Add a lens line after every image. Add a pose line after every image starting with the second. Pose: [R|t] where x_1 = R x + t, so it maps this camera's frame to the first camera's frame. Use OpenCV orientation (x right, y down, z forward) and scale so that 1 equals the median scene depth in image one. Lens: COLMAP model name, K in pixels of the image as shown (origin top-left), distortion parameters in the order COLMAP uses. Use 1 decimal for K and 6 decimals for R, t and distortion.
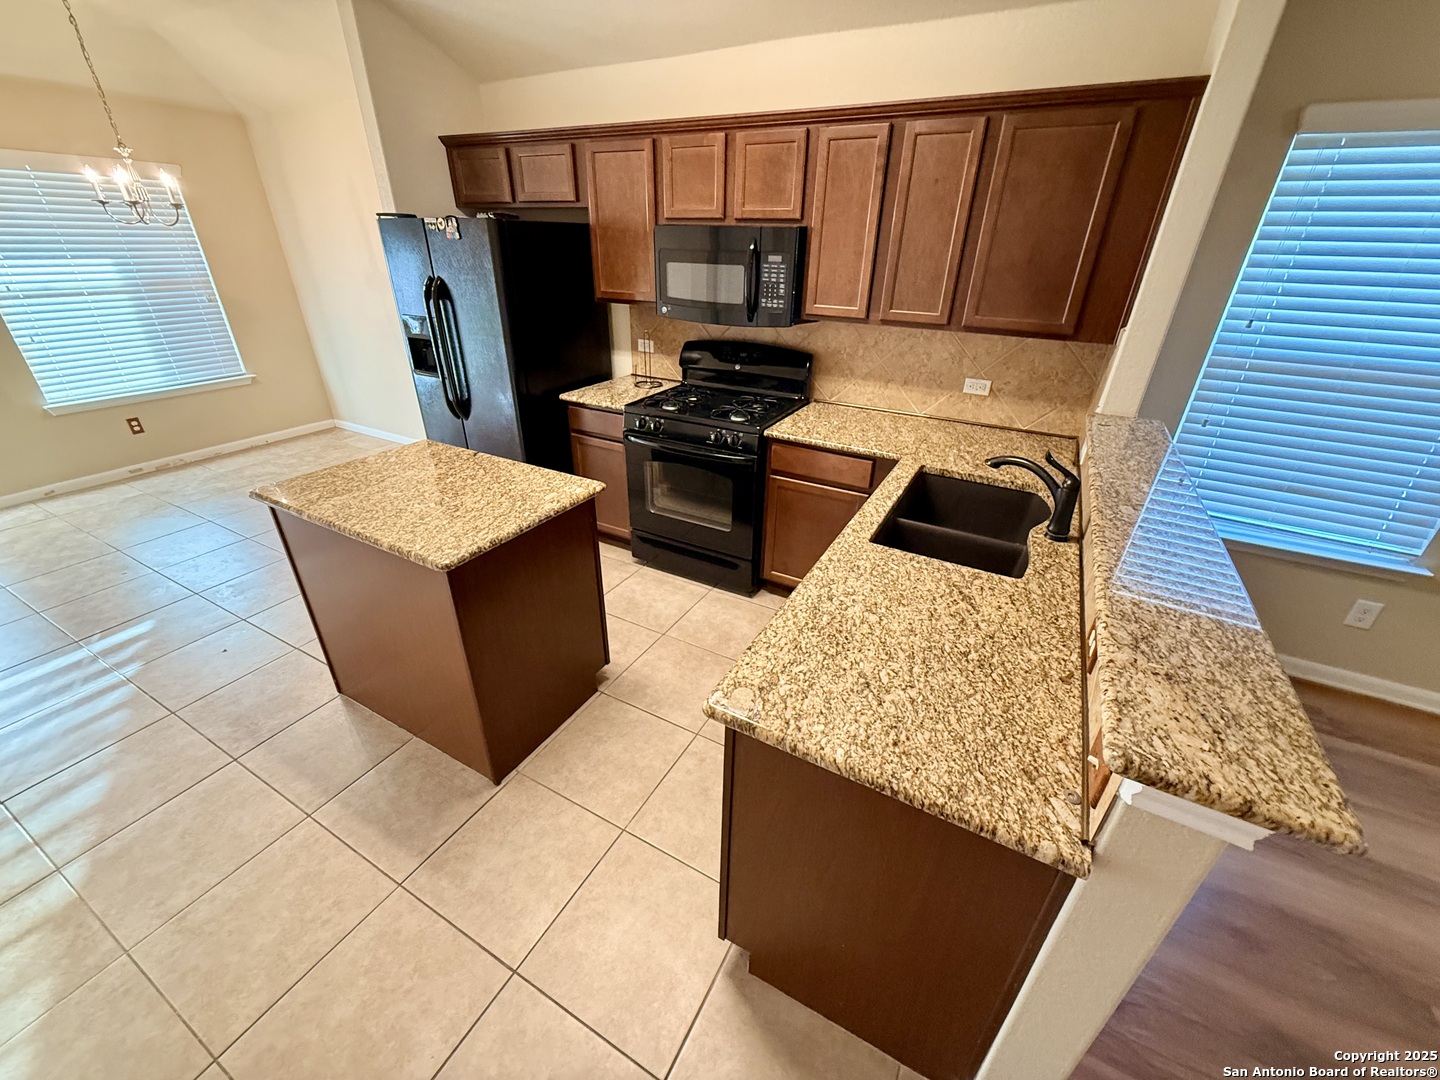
lens RADIAL K [[571.4, 0, 721.2], [0, 571.4, 539.1], [0, 0, 1]] dist [0.000768, -0.000288]
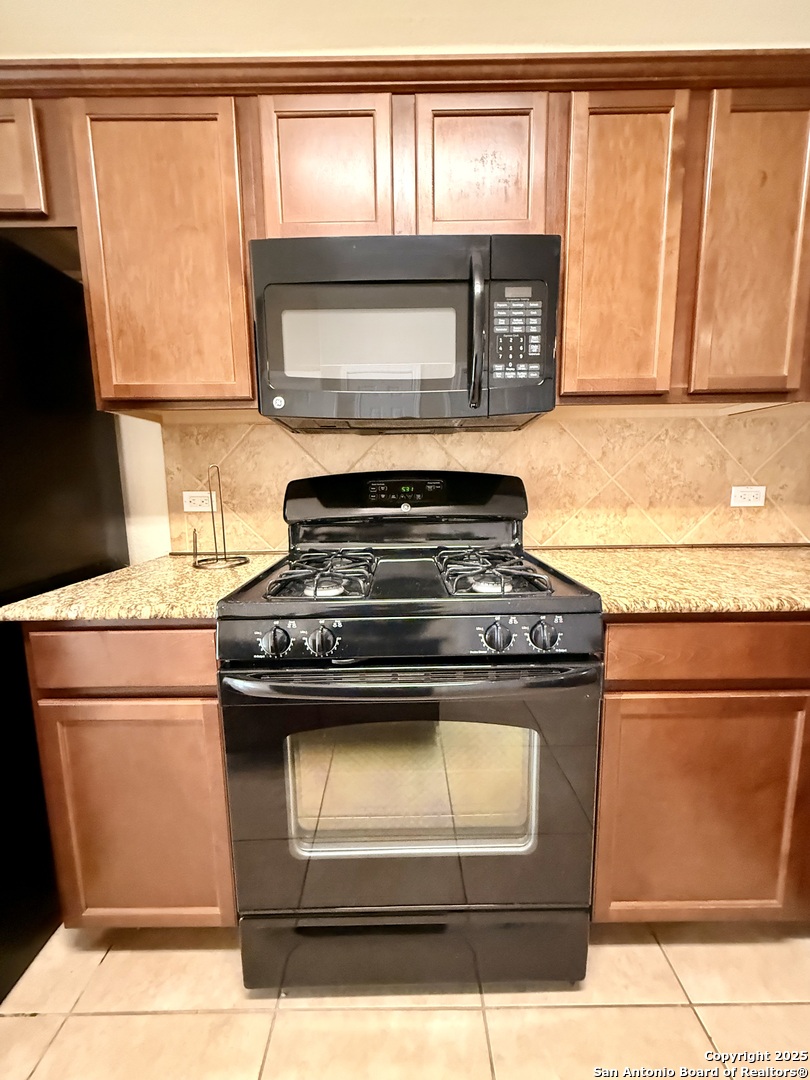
lens RADIAL K [[428.6, 0, 401.8], [0, 428.6, 540.7], [0, 0, 1]] dist [0.000768, -0.000288]
pose [[0.874373, -0.096440, 0.475575, -0.210669], [0.252017, 0.927764, -0.275211, -0.174954], [-0.414680, 0.360490, 0.835516, 0.747355]]
